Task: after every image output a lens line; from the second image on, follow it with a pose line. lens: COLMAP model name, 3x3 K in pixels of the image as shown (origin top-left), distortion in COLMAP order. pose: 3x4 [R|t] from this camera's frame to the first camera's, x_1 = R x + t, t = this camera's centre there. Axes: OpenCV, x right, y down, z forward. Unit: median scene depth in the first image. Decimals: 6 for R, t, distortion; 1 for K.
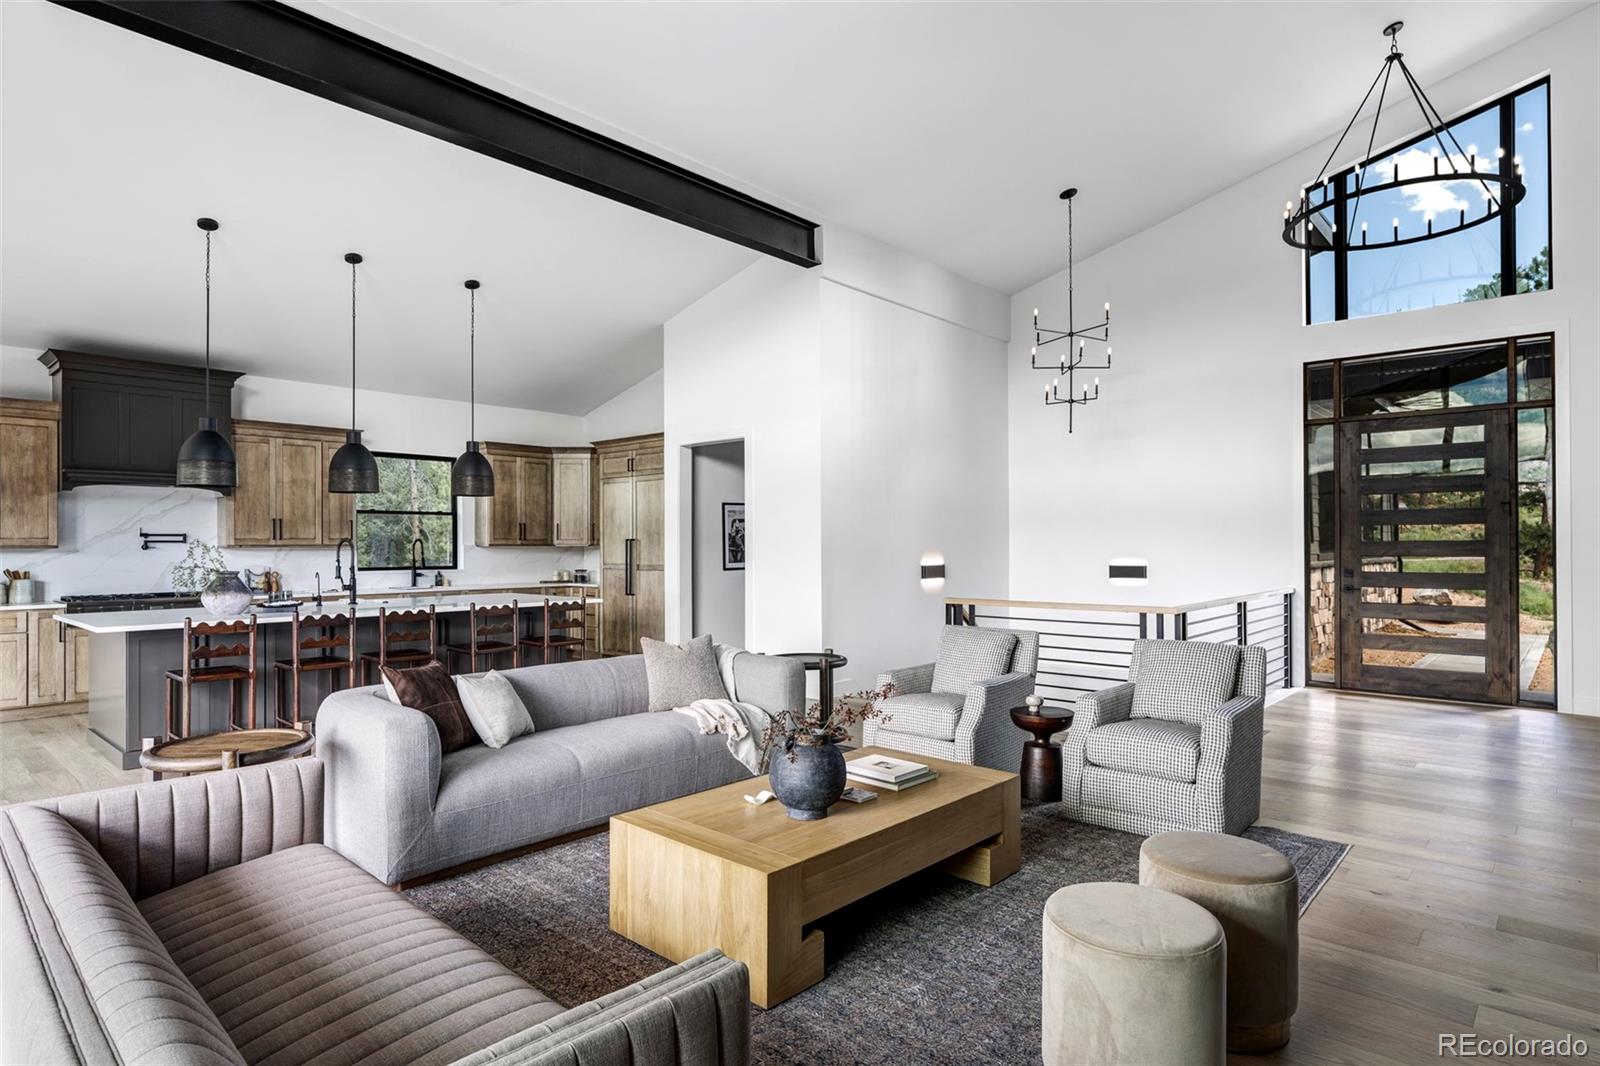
lens RADIAL K [[865.3, 0, 793.8], [0, 865.3, 536.4], [0, 0, 1]] dist [0.002263, 0.000200]
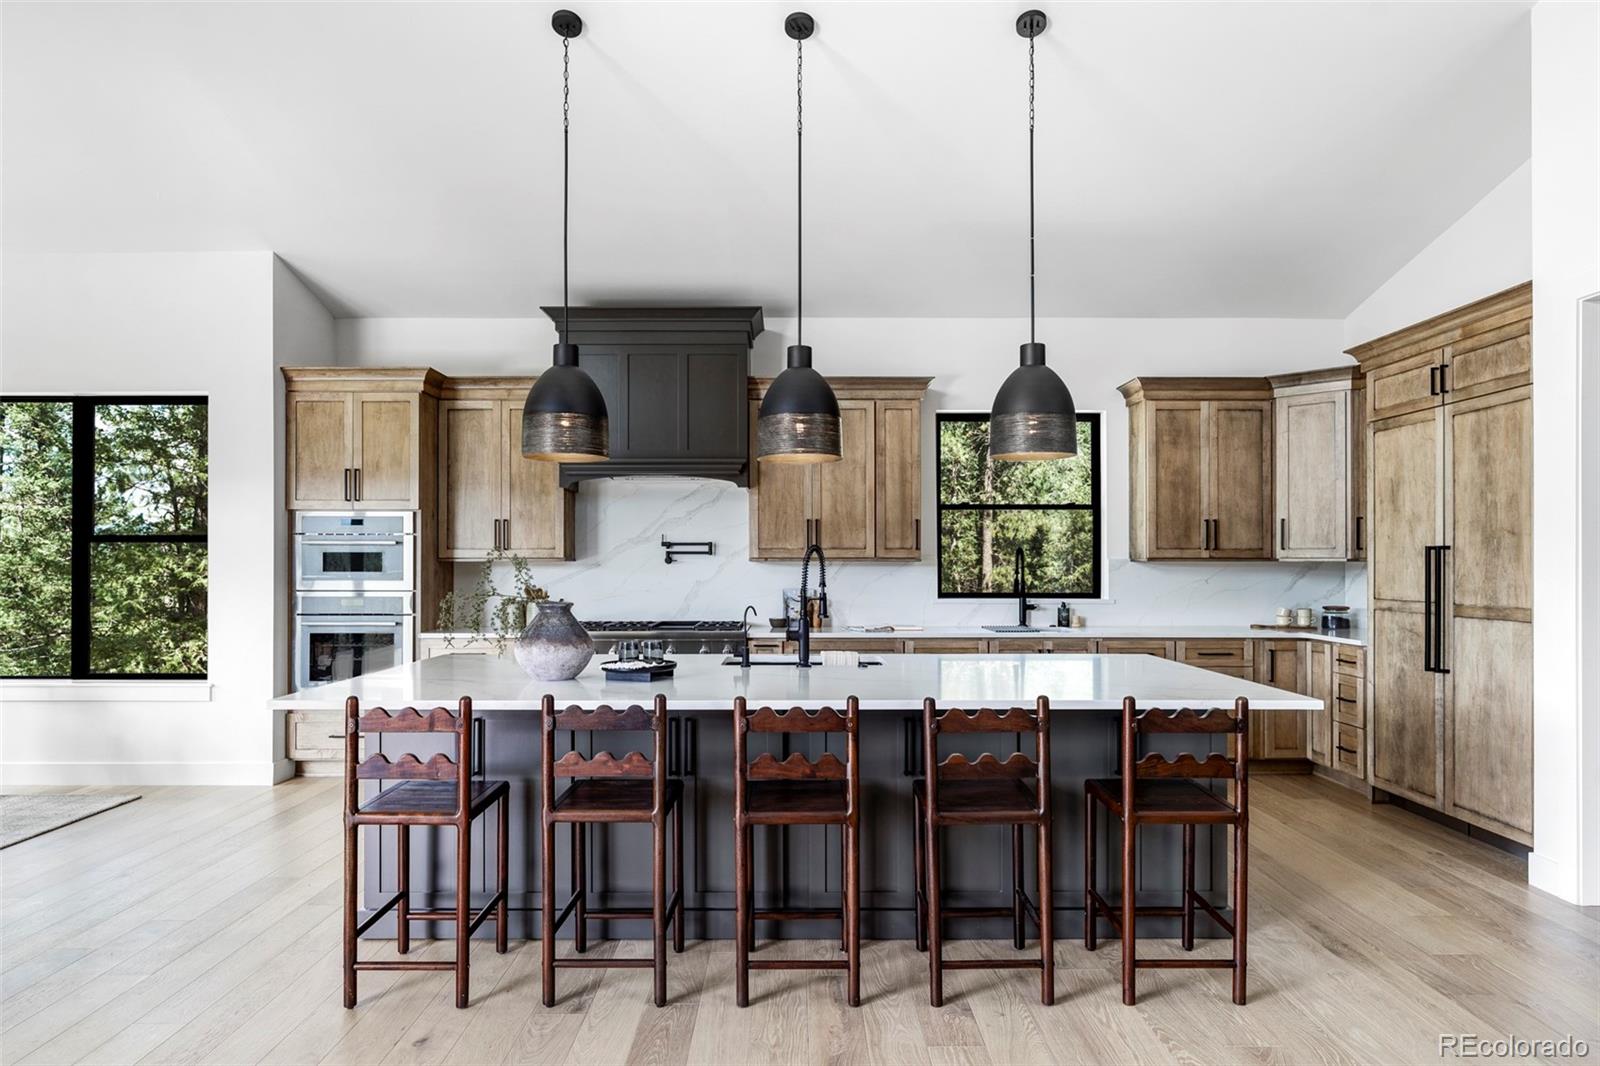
lens RADIAL K [[915.2, 0, 806.6], [0, 915.2, 554.5], [0, 0, 1]] dist [-0.002675, 0.000812]
pose [[0.676870, -0.003344, -0.736095, -0.062374], [0.004456, 0.999990, -0.000445, 0.006664], [0.736089, -0.002979, 0.676878, 0.441618]]
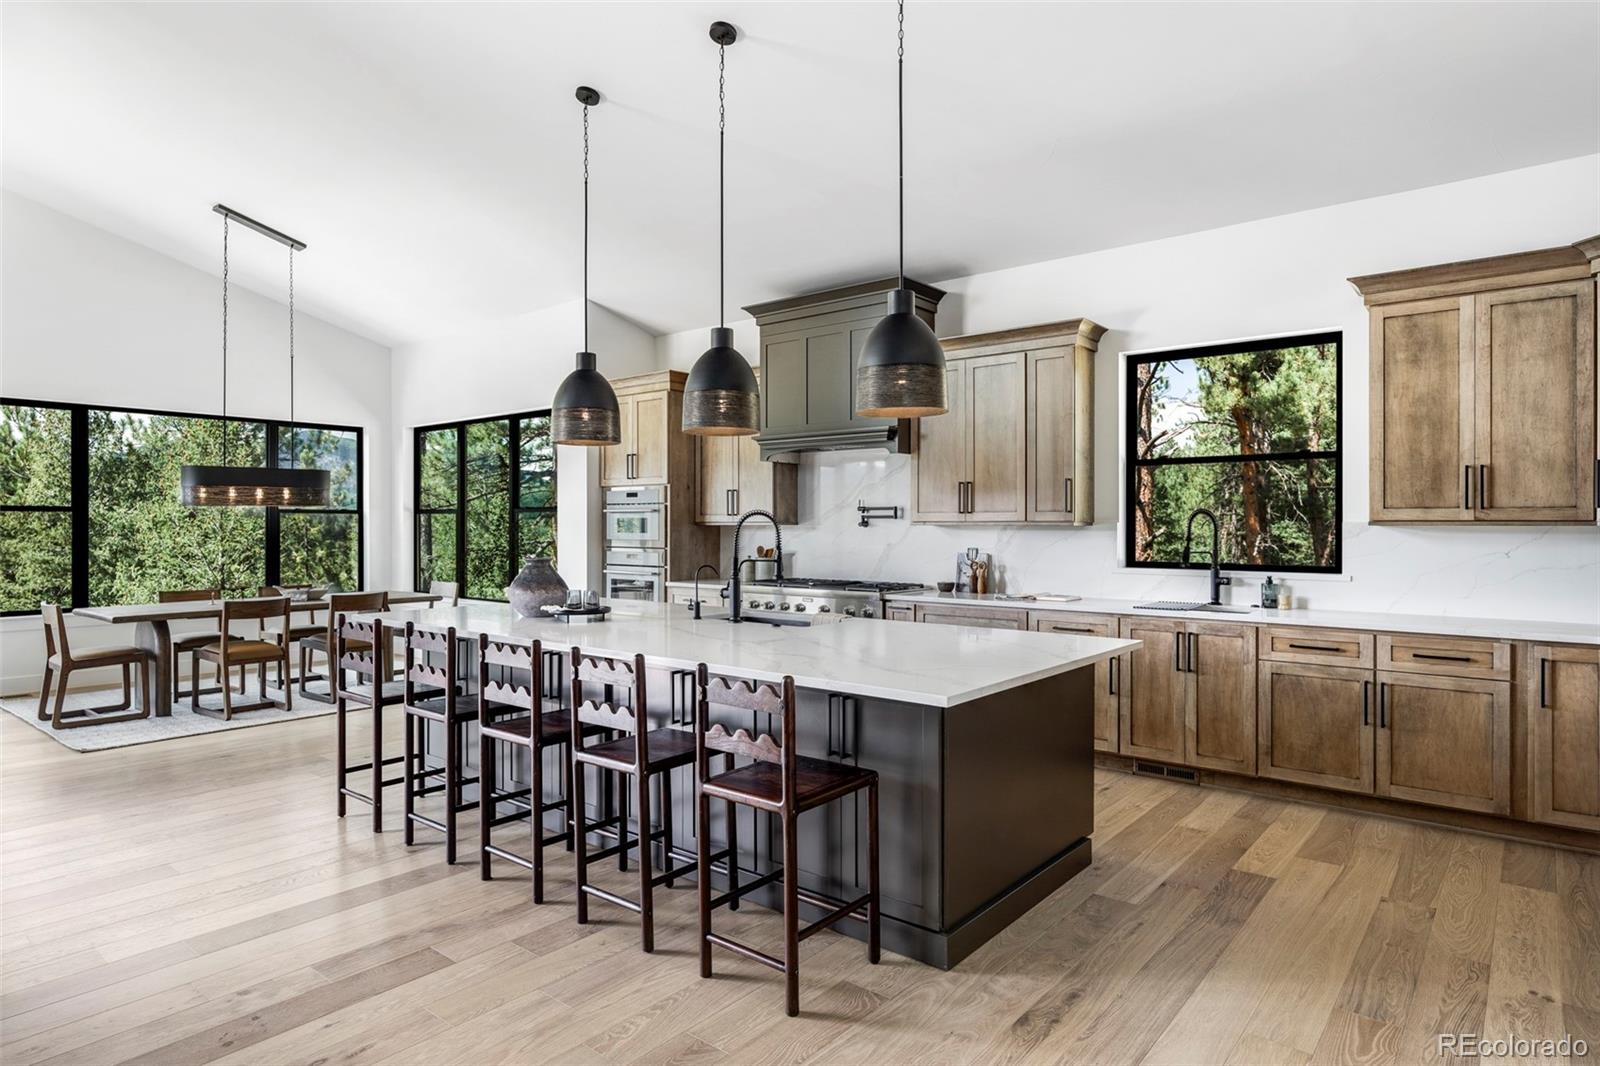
lens RADIAL K [[915.2, 0, 813.2], [0, 915.2, 517.4], [0, 0, 1]] dist [-0.002675, 0.000812]
pose [[0.054669, -0.004947, -0.998492, 0.080500], [0.008404, 0.999955, -0.004494, 0.007763], [0.998469, -0.008146, 0.054709, 0.731323]]
